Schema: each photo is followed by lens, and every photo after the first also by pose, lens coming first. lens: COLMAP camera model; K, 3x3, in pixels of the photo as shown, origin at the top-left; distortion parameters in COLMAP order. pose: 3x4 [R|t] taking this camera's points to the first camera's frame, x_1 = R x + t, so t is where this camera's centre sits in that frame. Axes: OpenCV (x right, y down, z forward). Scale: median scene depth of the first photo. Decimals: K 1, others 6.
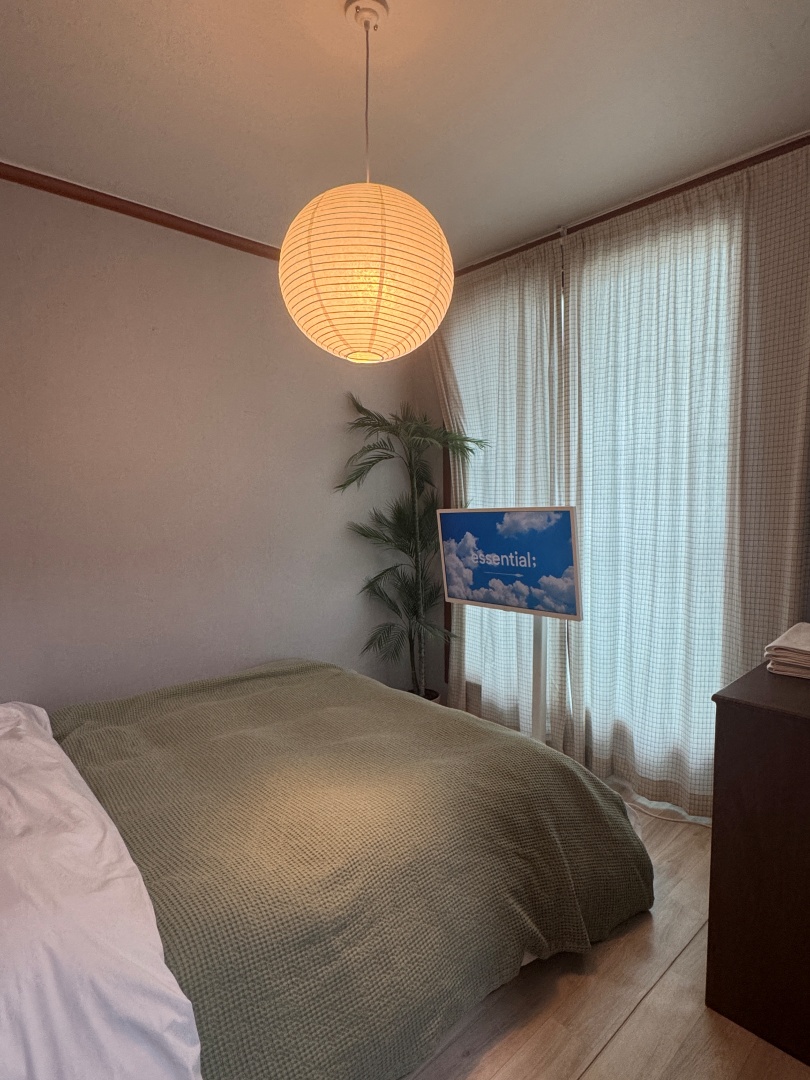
lens RADIAL K [[597.2, 0, 404.3], [0, 597.2, 552.4], [0, 0, 1]] dist [0.000918, 0.000182]
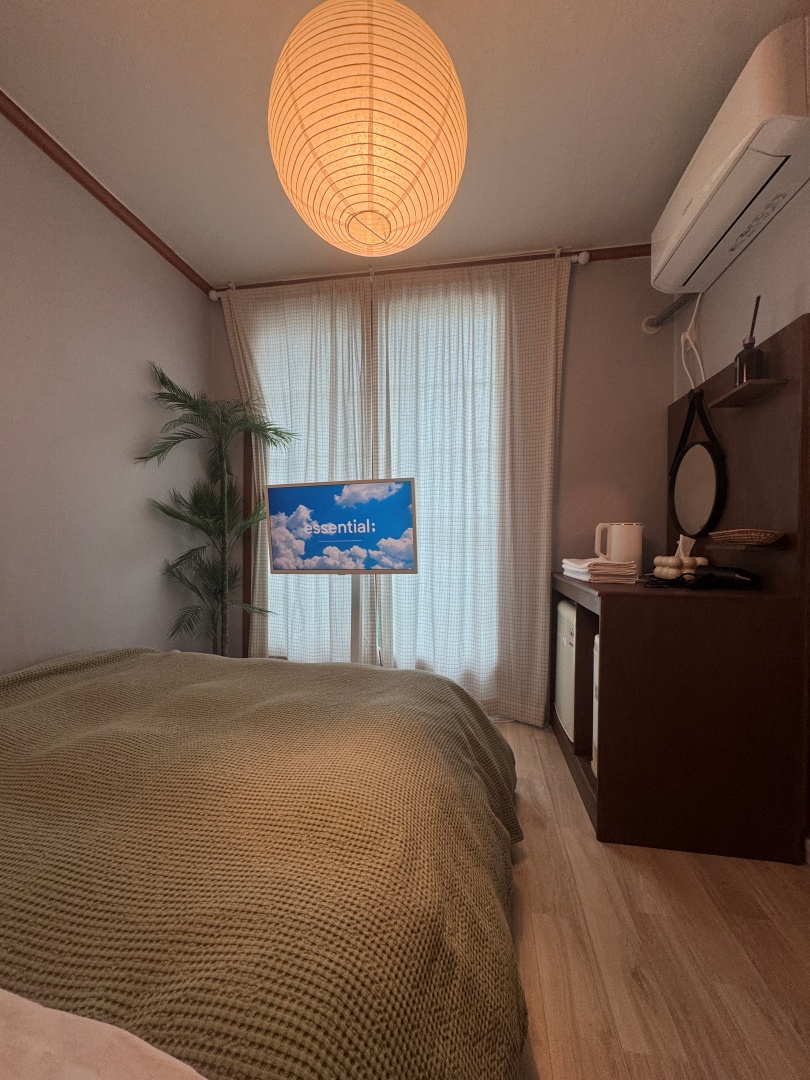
lens RADIAL K [[419.8, 0, 352.3], [0, 419.8, 564.8], [0, 0, 1]] dist [-0.000482, 0.000103]
pose [[0.791695, 0.008687, 0.610855, -0.298980], [0.039353, 0.997097, -0.065182, 0.133813], [-0.609648, 0.075643, 0.789055, 0.369282]]
